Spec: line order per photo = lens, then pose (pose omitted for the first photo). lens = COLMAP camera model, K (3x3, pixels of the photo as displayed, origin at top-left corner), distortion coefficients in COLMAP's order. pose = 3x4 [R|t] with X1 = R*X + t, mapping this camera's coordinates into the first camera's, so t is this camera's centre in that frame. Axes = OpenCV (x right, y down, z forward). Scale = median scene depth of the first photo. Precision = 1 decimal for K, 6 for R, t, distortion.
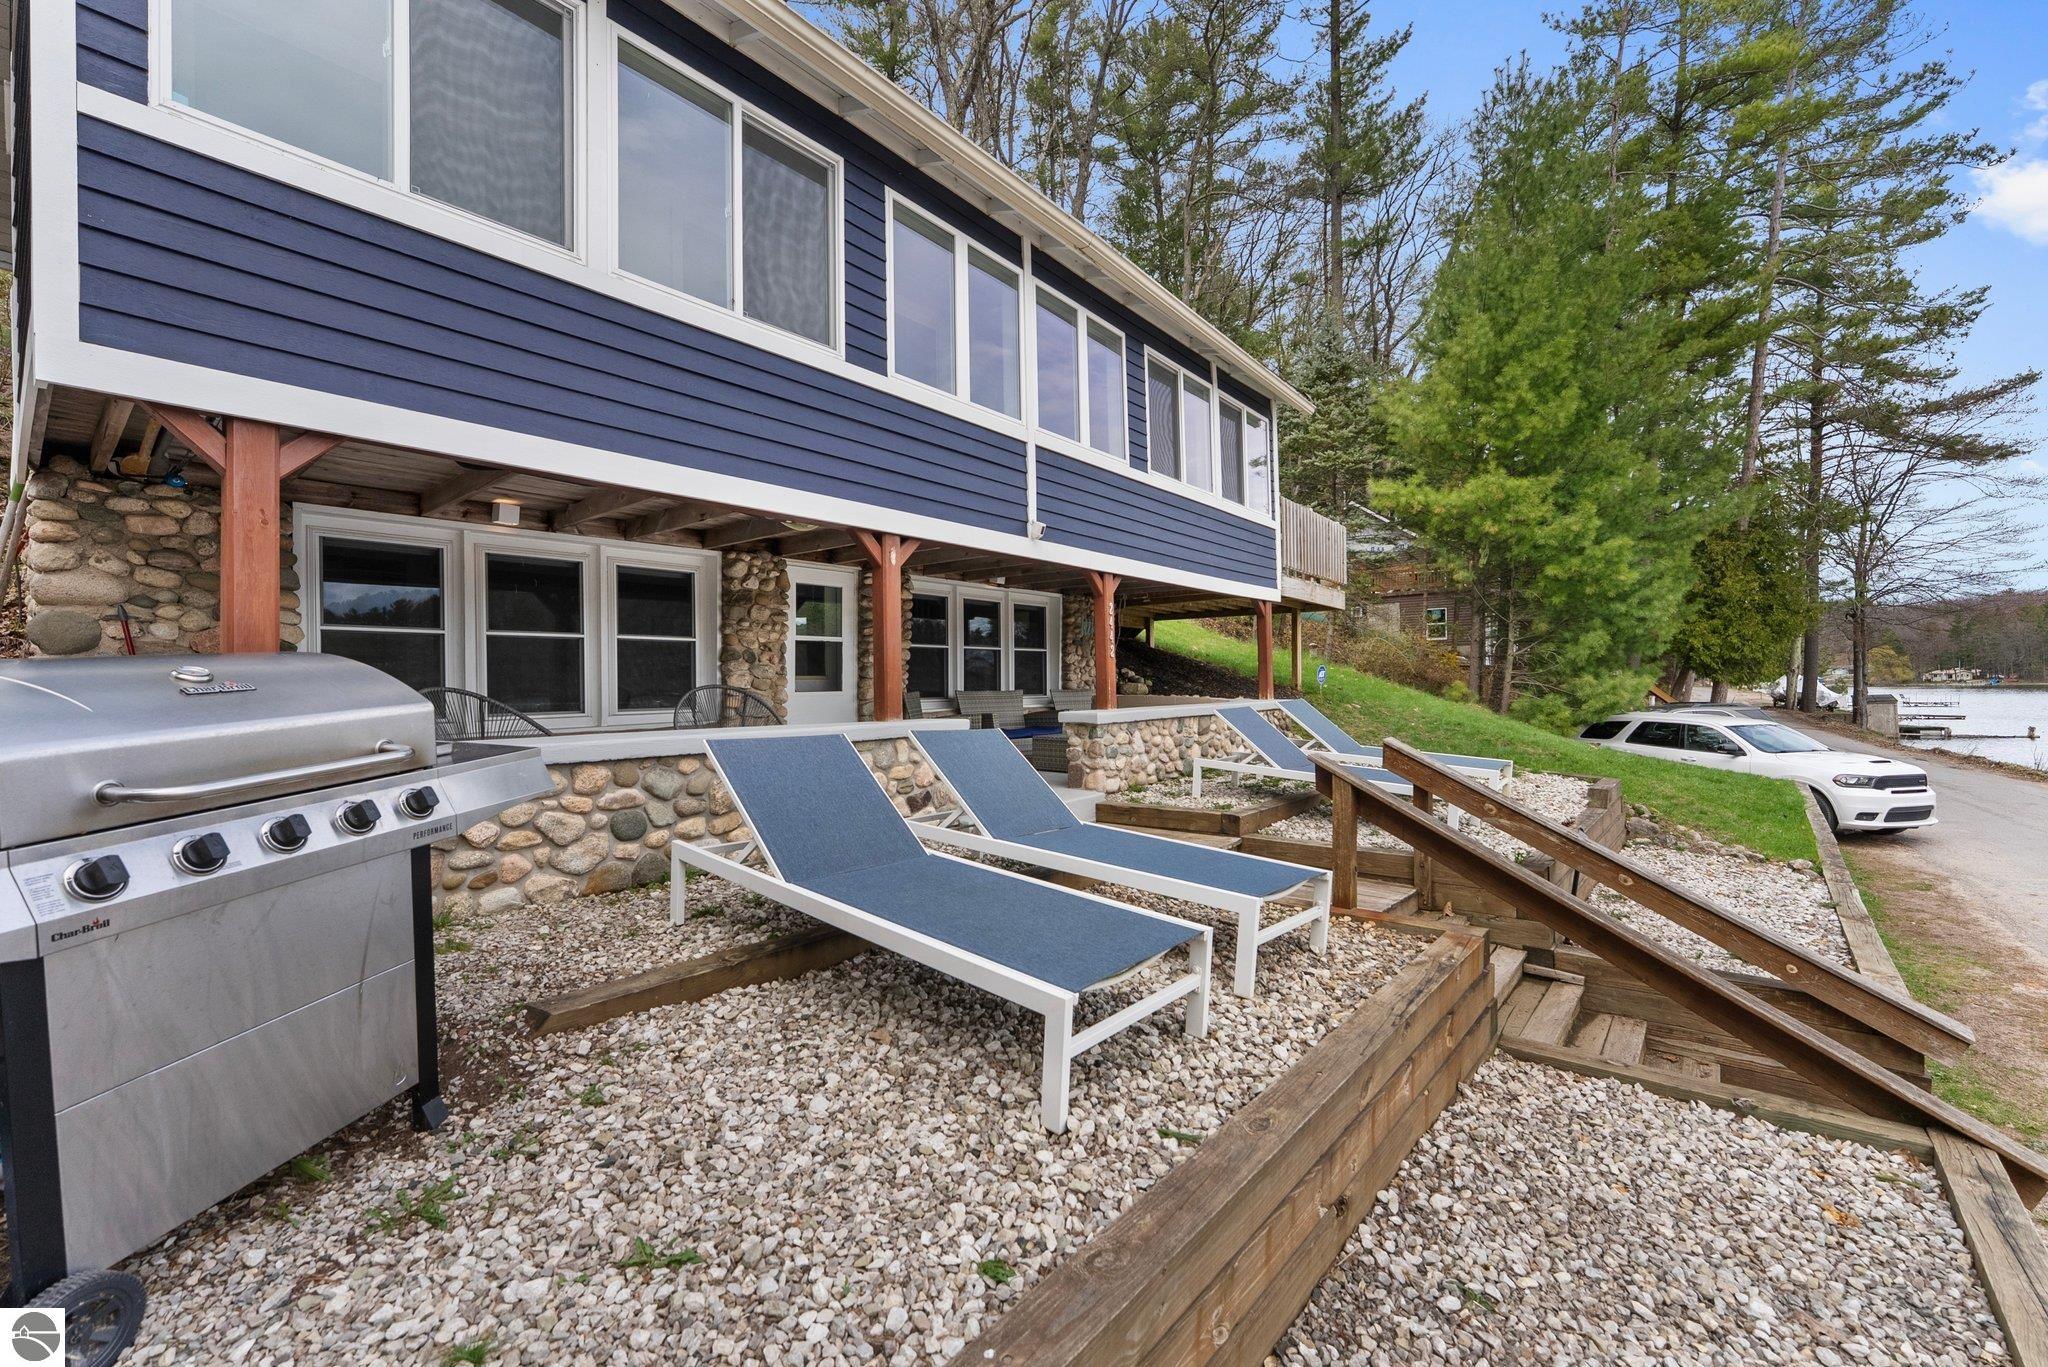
lens RADIAL K [[820.8, 0, 1033.5], [0, 820.8, 685.2], [0, 0, 1]] dist [-0.004928, 0.000360]
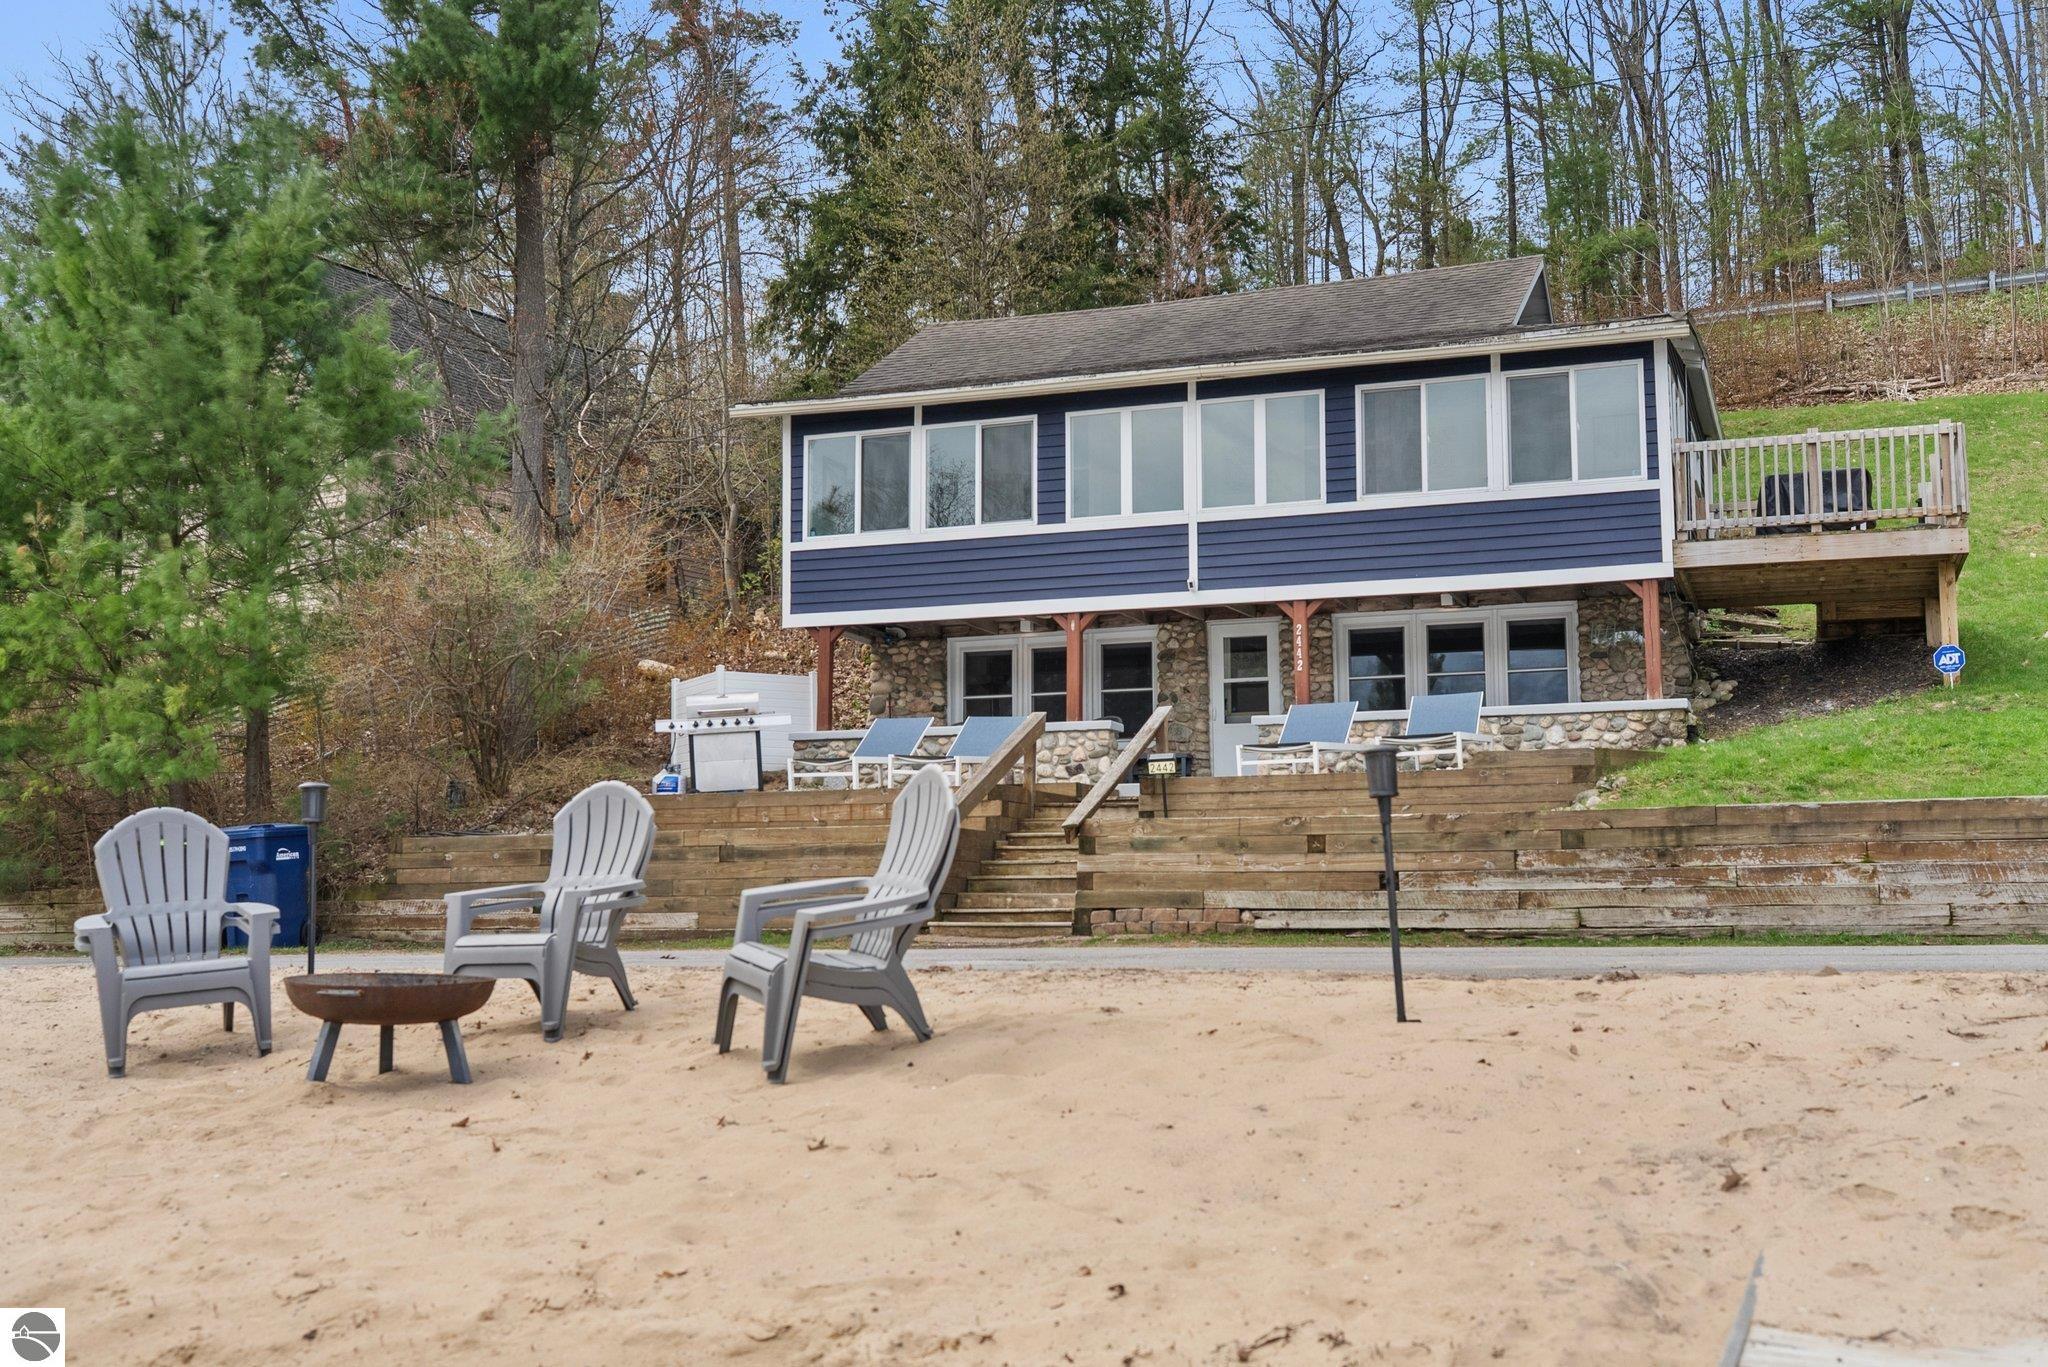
lens RADIAL K [[2106.5, 0, 1024.0], [0, 2106.5, 683.5], [0, 0, 1]] dist [0.017453, 0.006868]
pose [[0.304475, -0.097095, -0.947559, 2.970013], [-0.003969, 0.994653, -0.103197, 0.311575], [0.952512, 0.035182, 0.302461, -0.303344]]
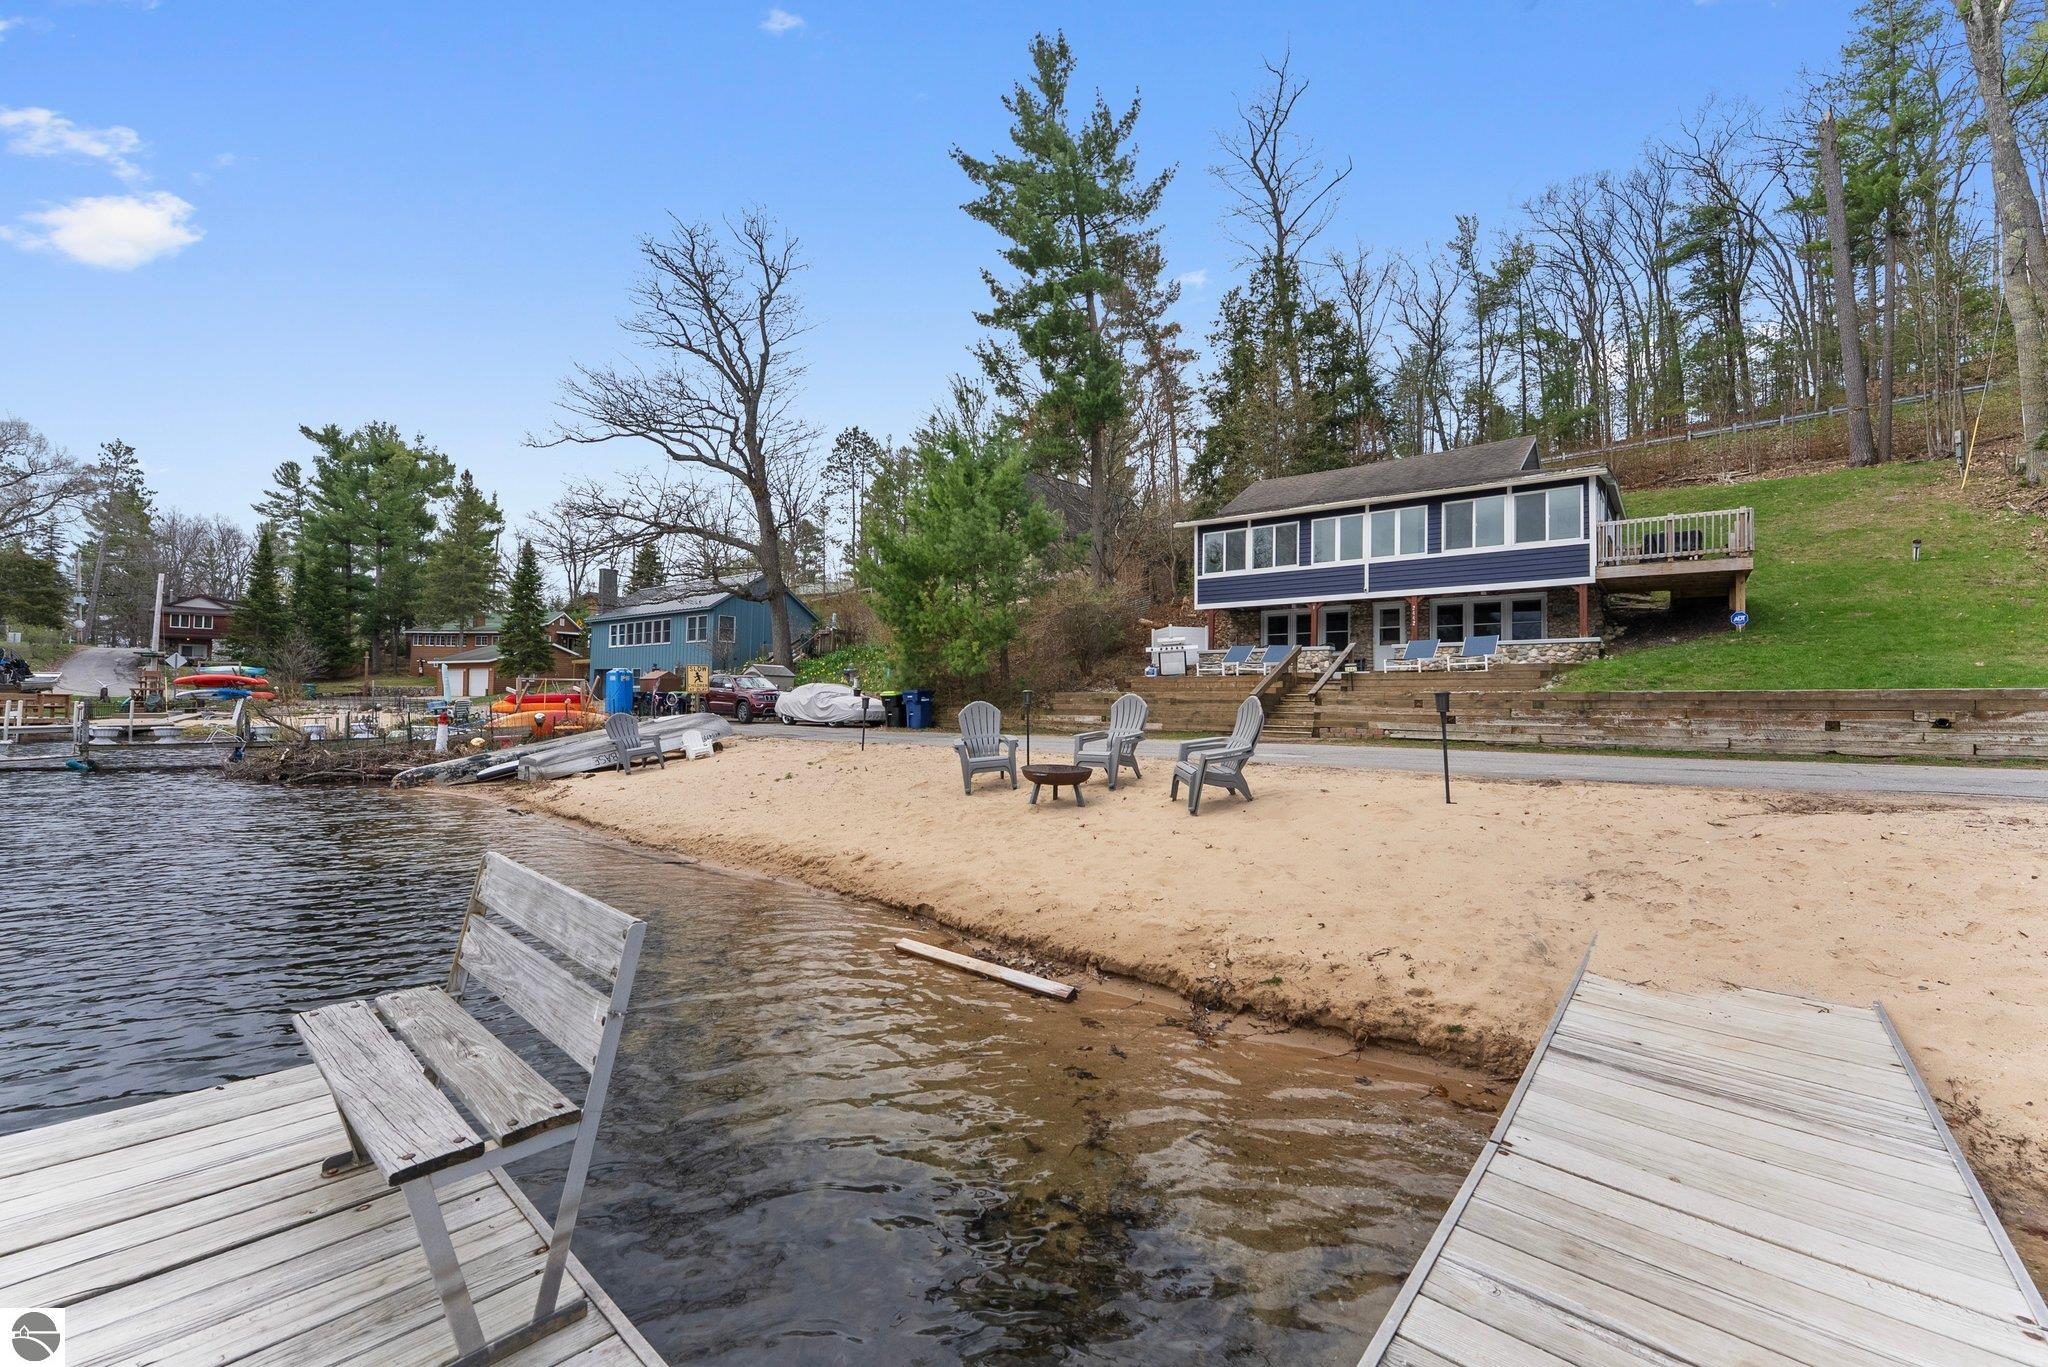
lens RADIAL K [[820.8, 0, 1033.5], [0, 820.8, 685.2], [0, 0, 1]] dist [-0.004928, 0.000360]
pose [[0.002510, -0.013261, -0.999909, 3.035119], [-0.016864, 0.999769, -0.013301, 0.240807], [0.999855, 0.016896, 0.002286, -0.319575]]
